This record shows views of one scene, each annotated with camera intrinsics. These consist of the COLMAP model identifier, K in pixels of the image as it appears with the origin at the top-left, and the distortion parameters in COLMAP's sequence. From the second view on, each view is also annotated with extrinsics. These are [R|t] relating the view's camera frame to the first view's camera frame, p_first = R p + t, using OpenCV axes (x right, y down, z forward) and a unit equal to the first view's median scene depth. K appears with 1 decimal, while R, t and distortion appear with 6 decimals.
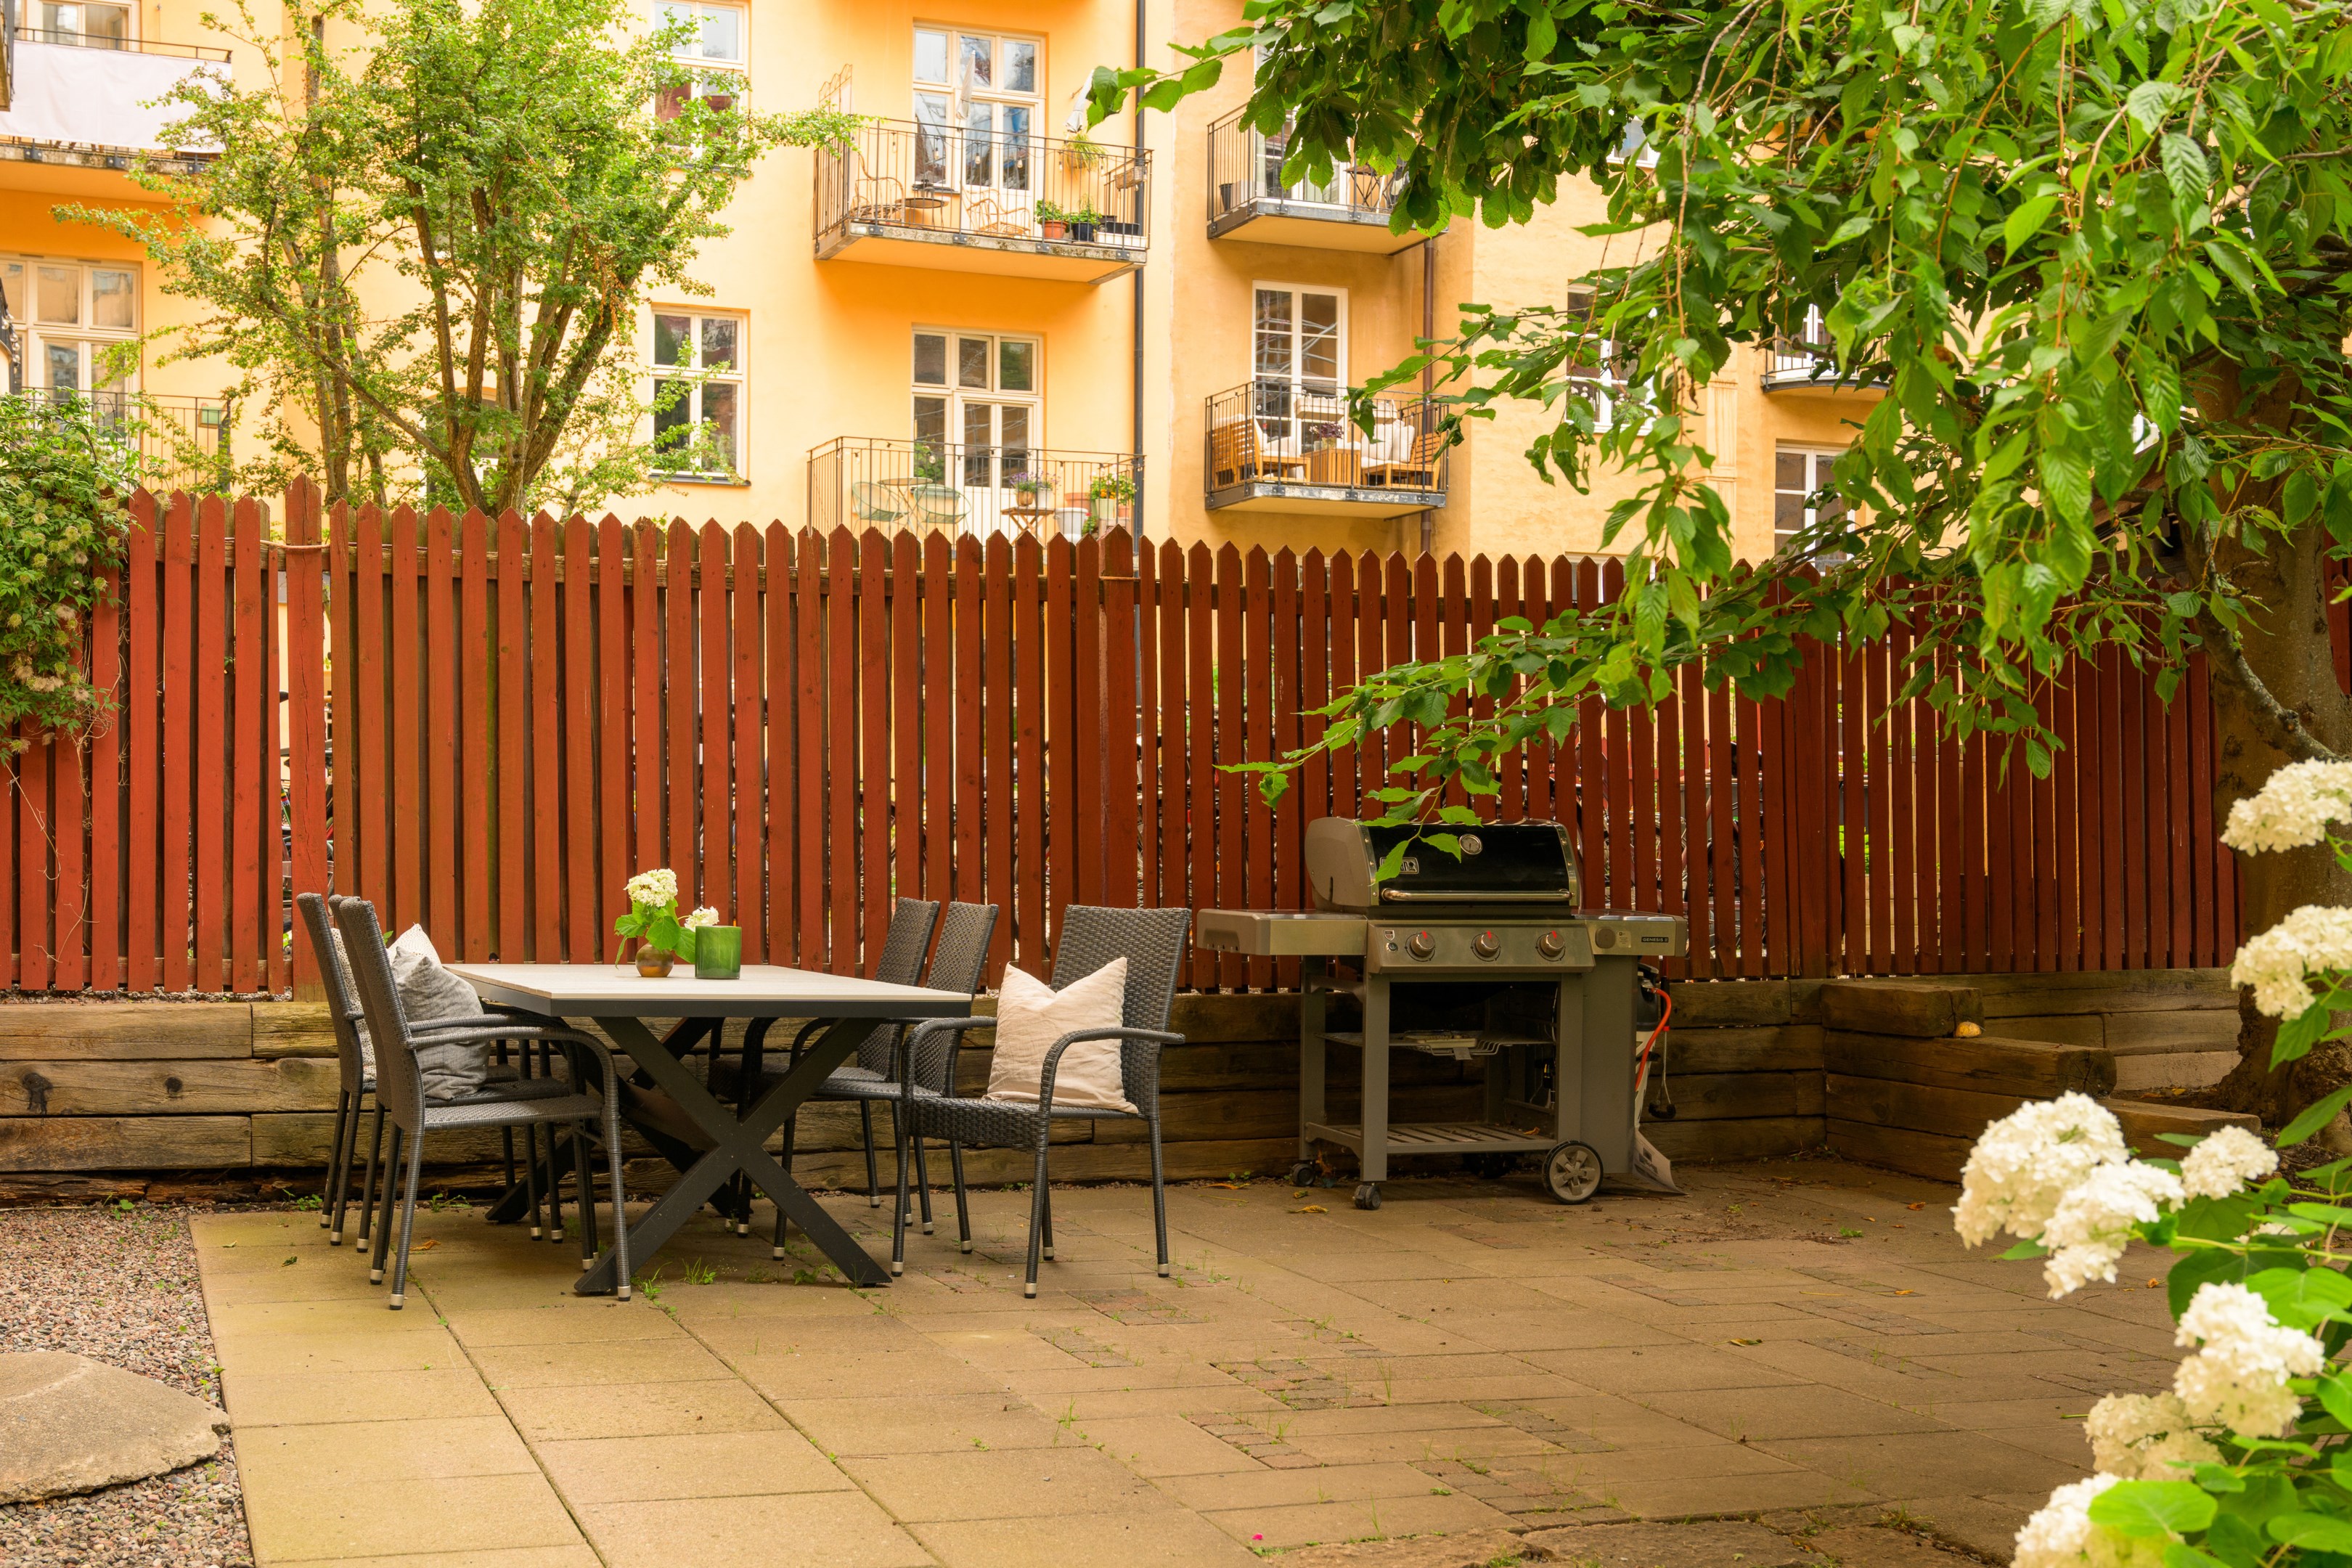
lens RADIAL K [[2864.3, 0, 1176.0], [0, 2864.3, 784.0], [0, 0, 1]] dist [0.003421, 0.002476]
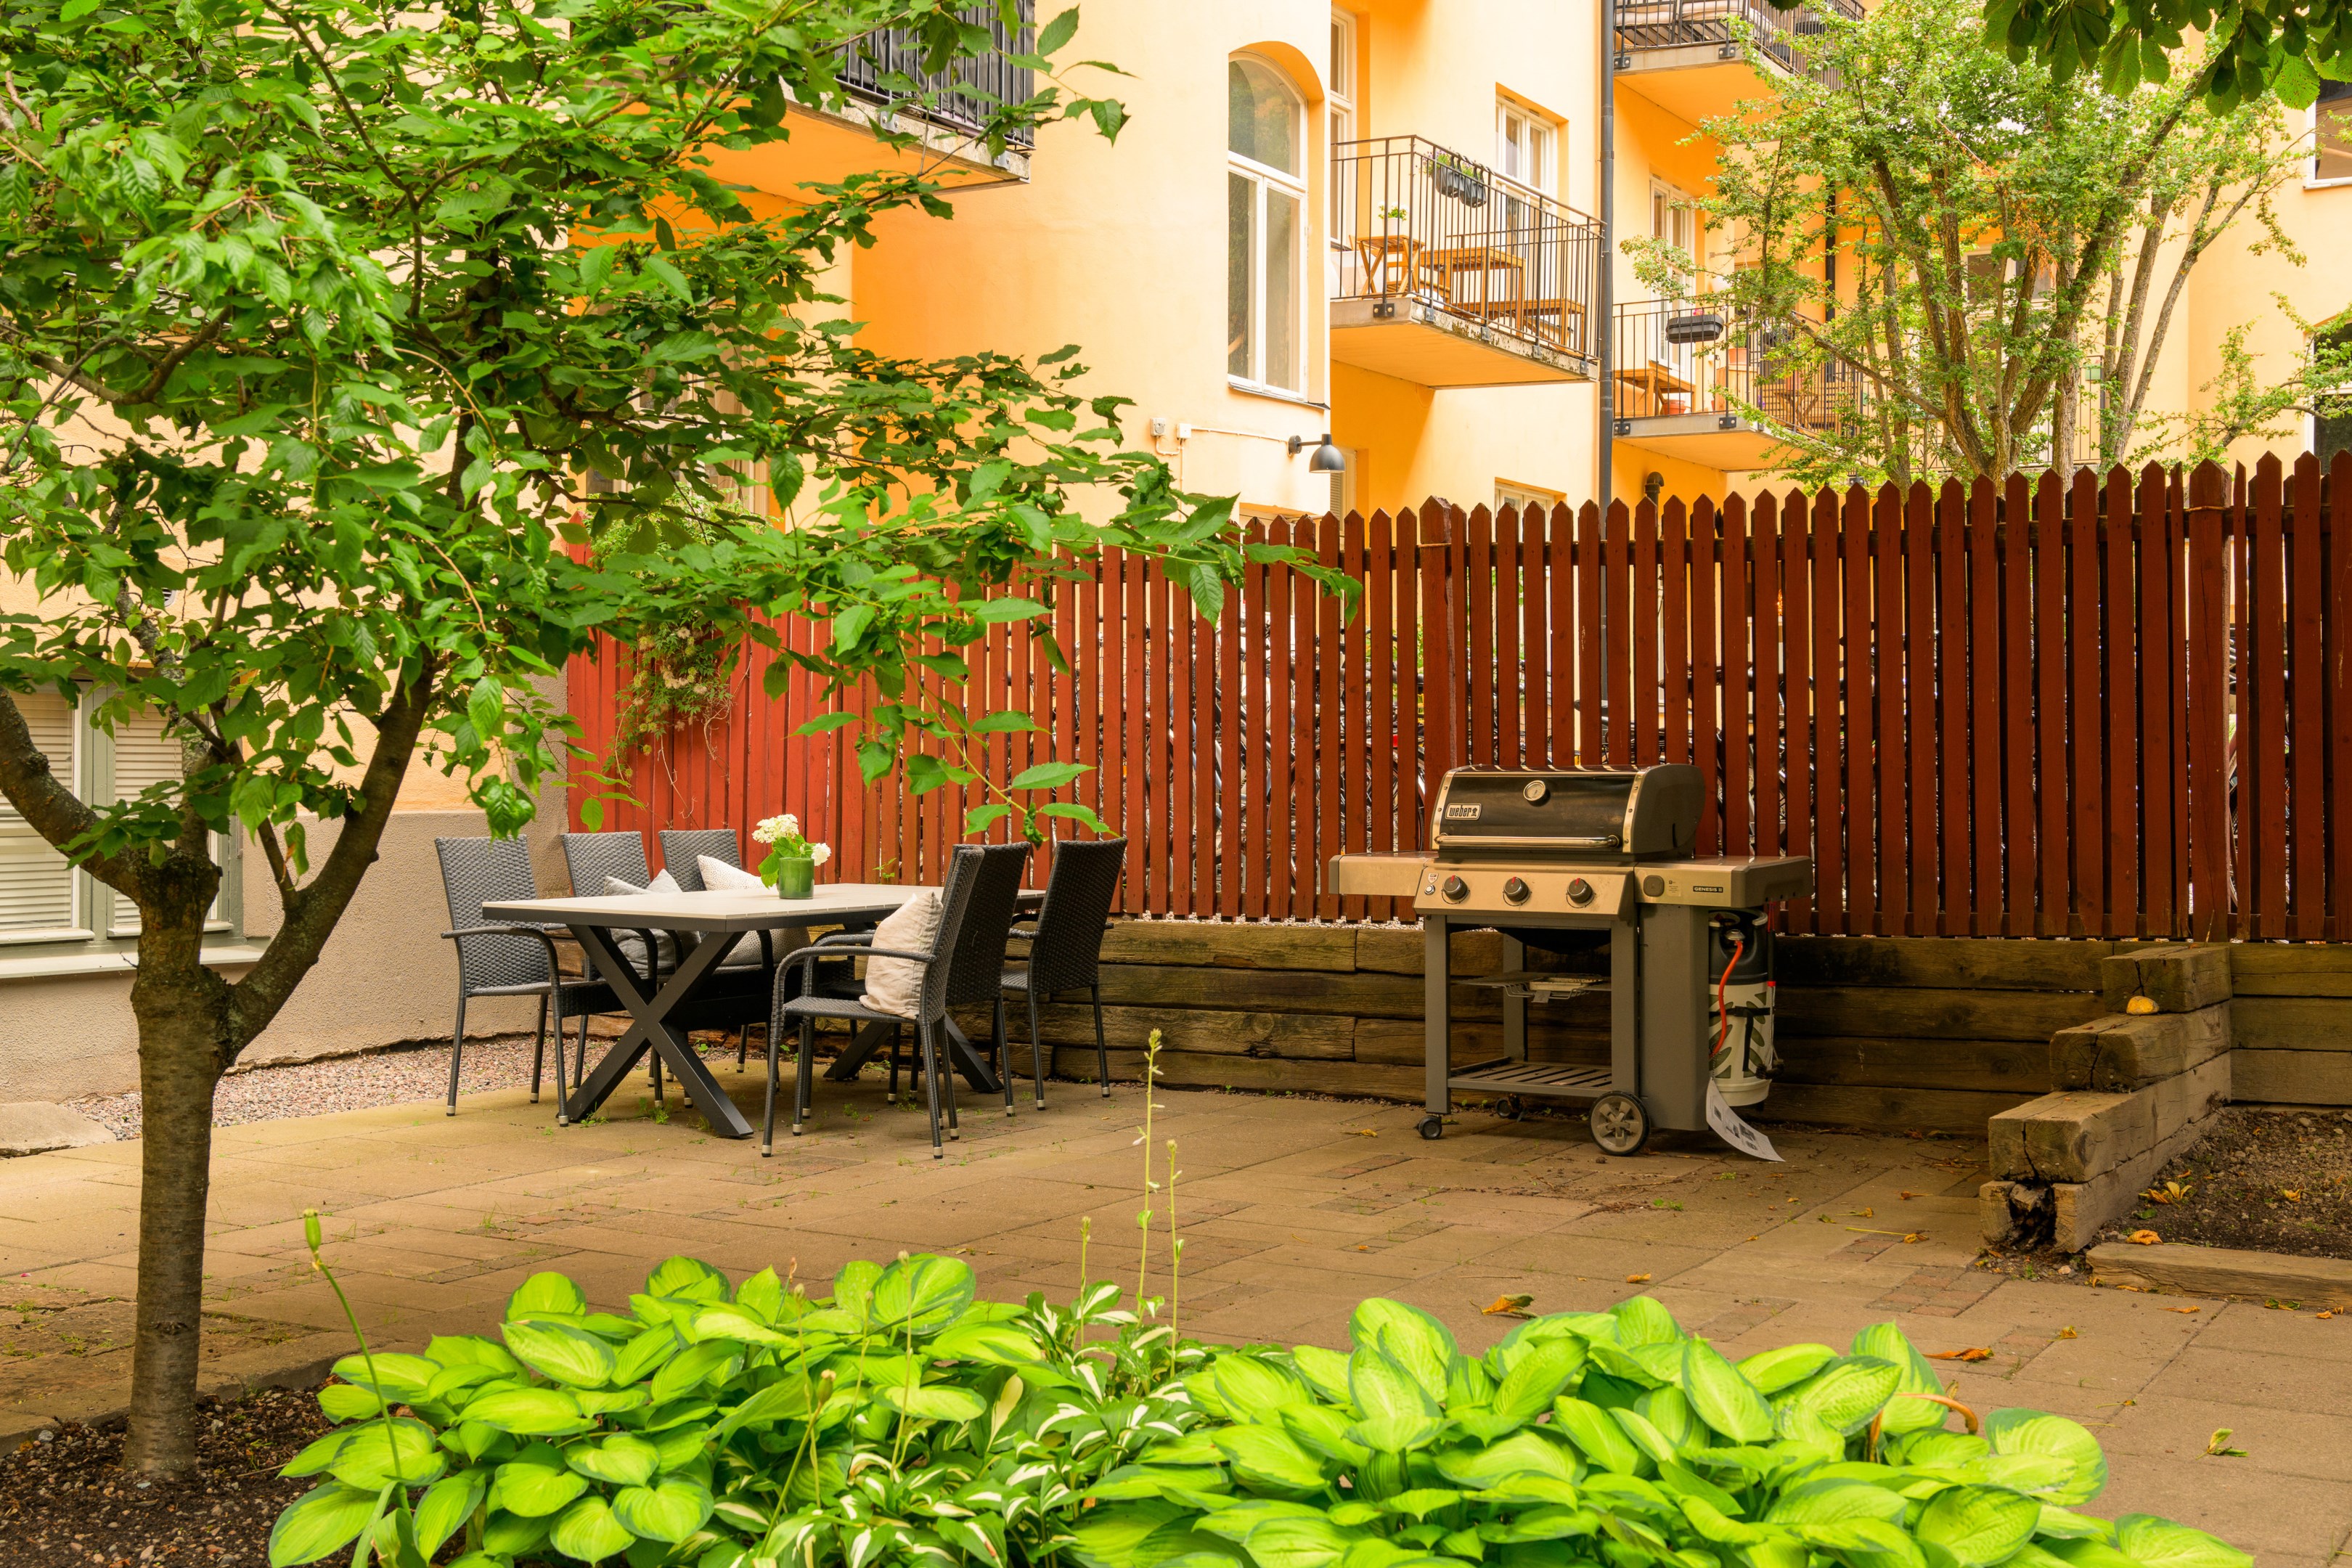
lens RADIAL K [[2684.5, 0, 1176.0], [0, 2684.5, 784.0], [0, 0, 1]] dist [-0.011649, -0.011948]
pose [[0.638476, -0.005378, -0.769623, 0.752398], [0.018447, 0.999795, 0.008316, 0.008686], [0.769421, -0.019507, 0.638444, 0.298036]]
